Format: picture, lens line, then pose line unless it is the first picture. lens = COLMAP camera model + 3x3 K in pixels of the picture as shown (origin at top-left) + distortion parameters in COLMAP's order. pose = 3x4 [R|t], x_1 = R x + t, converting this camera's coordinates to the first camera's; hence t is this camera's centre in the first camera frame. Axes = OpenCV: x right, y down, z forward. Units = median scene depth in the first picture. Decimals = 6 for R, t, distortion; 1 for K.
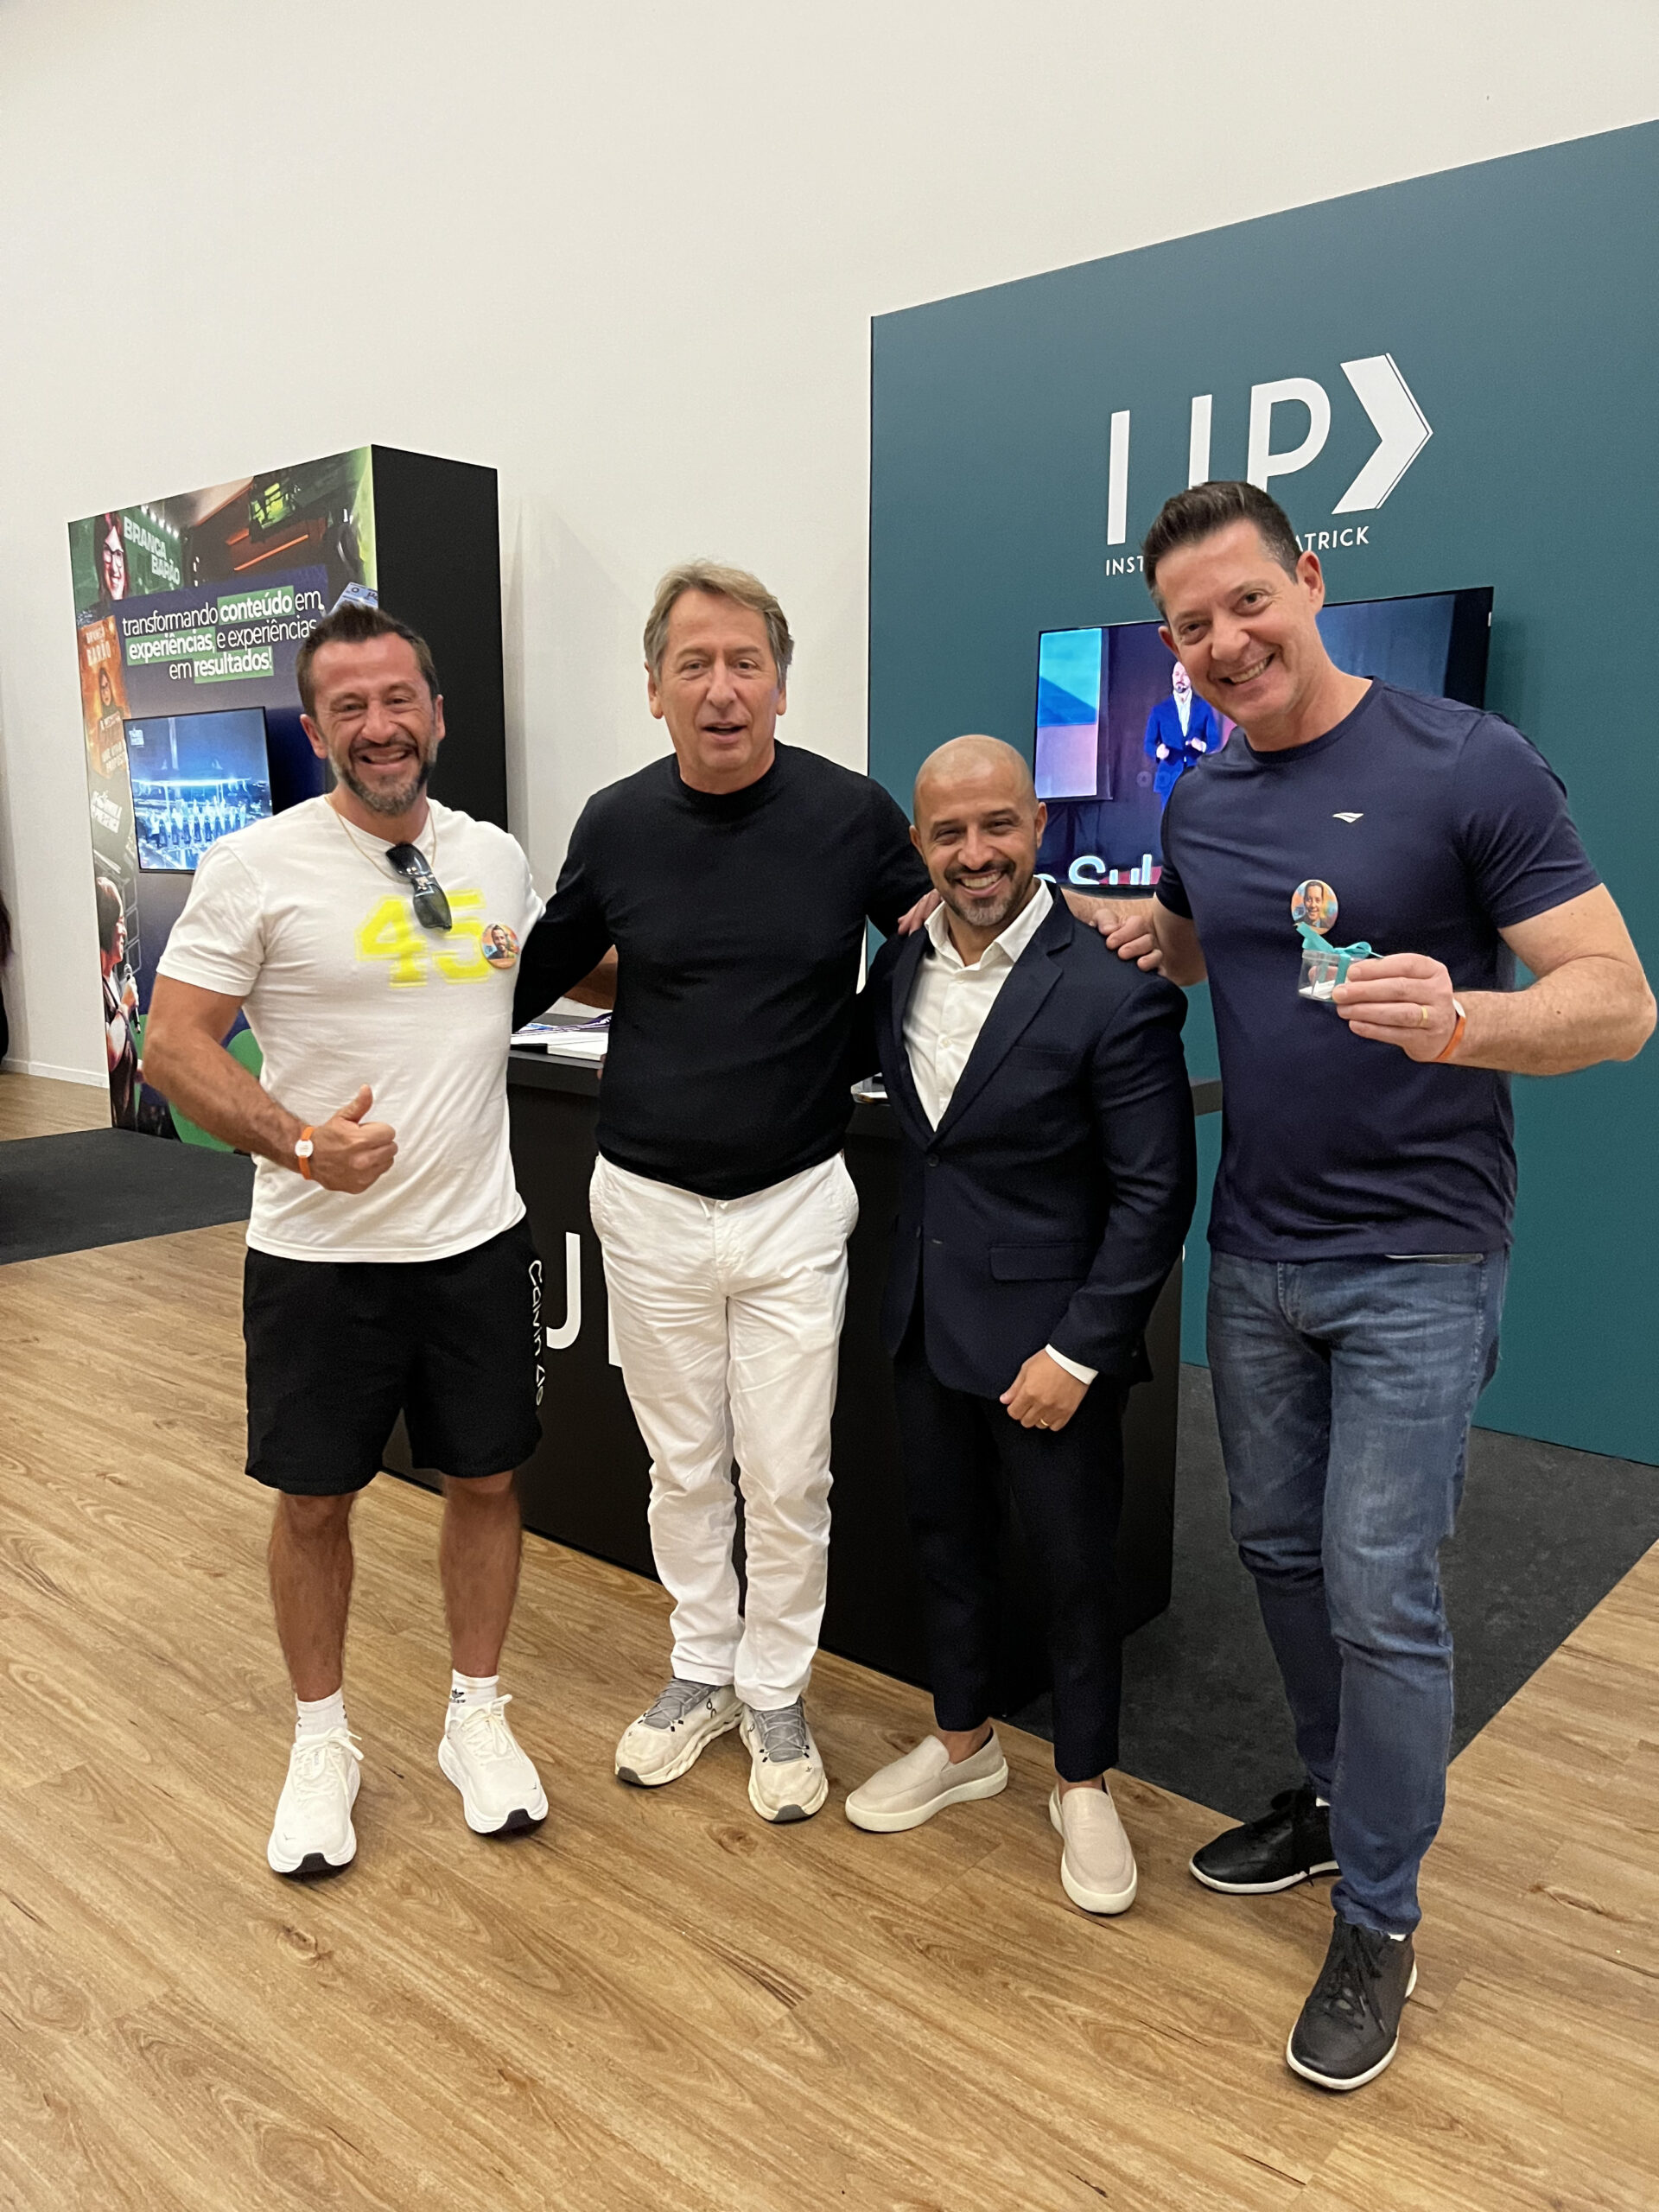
lens RADIAL K [[1702.0, 0, 827.4], [0, 1702.0, 1106.7], [0, 0, 1]] dist [0.069596, 0.000989]
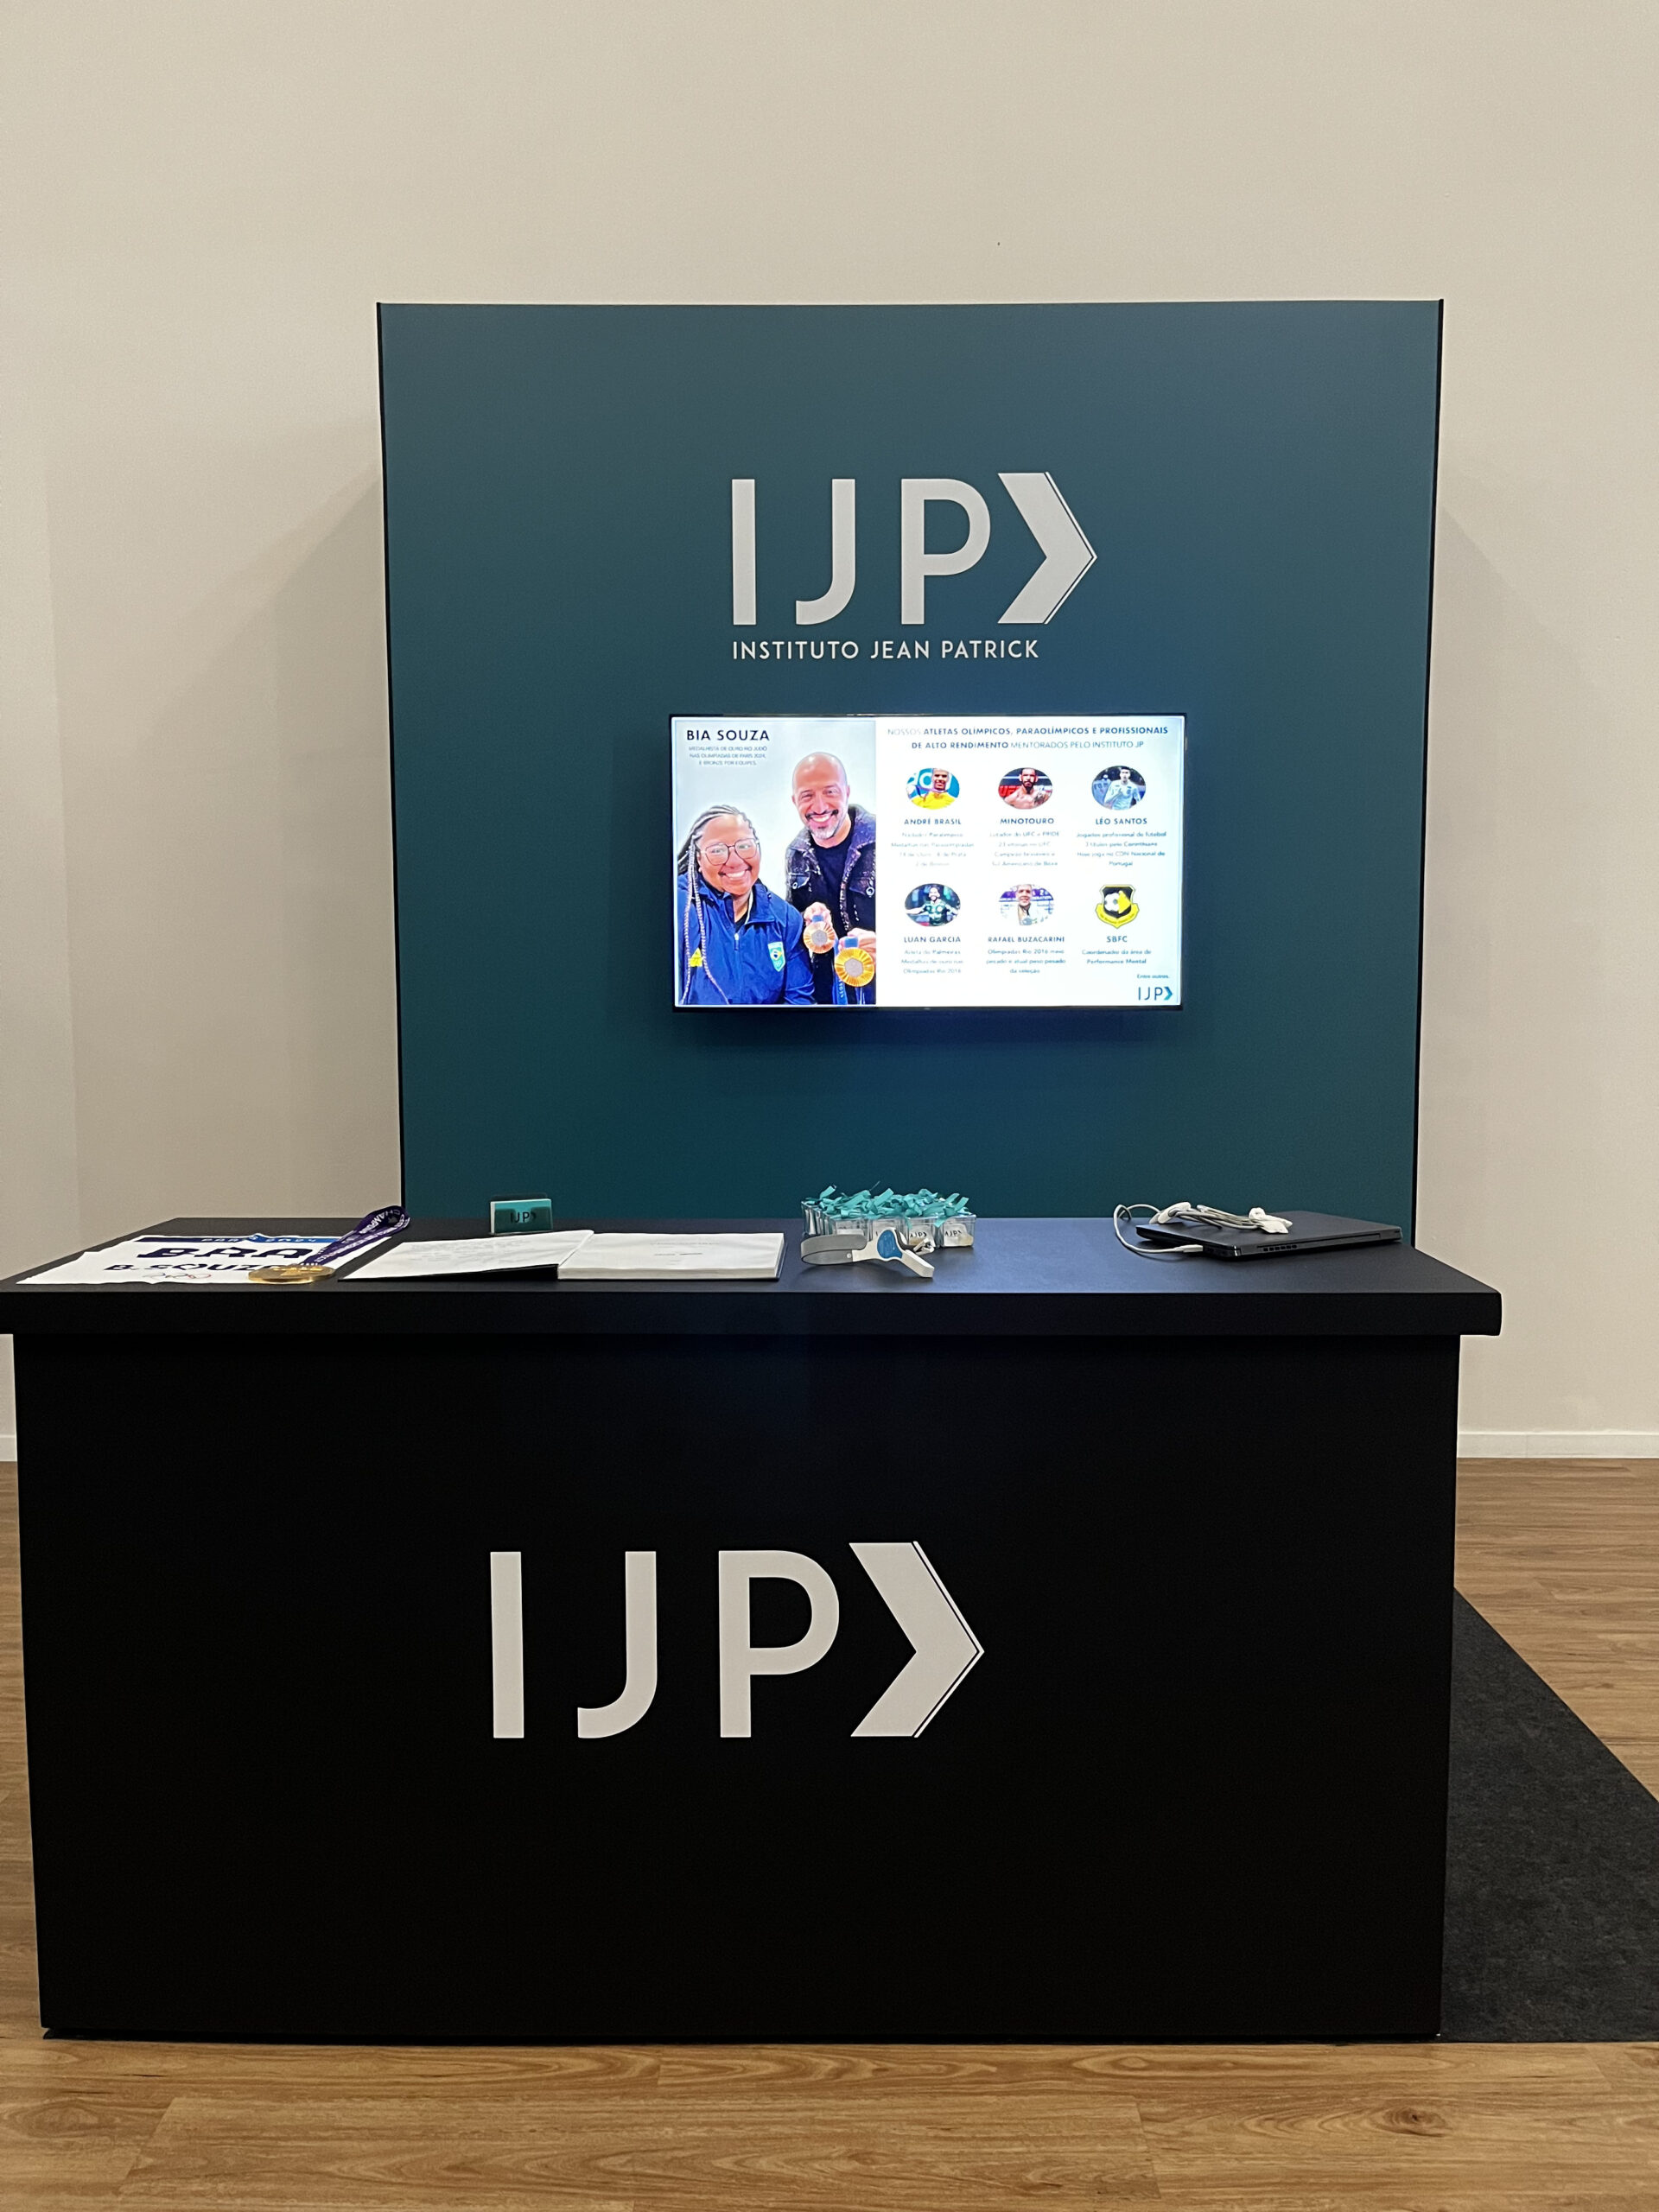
lens RADIAL K [[1702.0, 0, 835.4], [0, 1702.0, 1104.8], [0, 0, 1]] dist [0.069596, 0.000989]
pose [[0.762375, -0.060662, 0.644287, -0.408990], [0.104385, 0.994087, -0.029920, -0.055768], [-0.638662, 0.090065, 0.764199, 0.347786]]
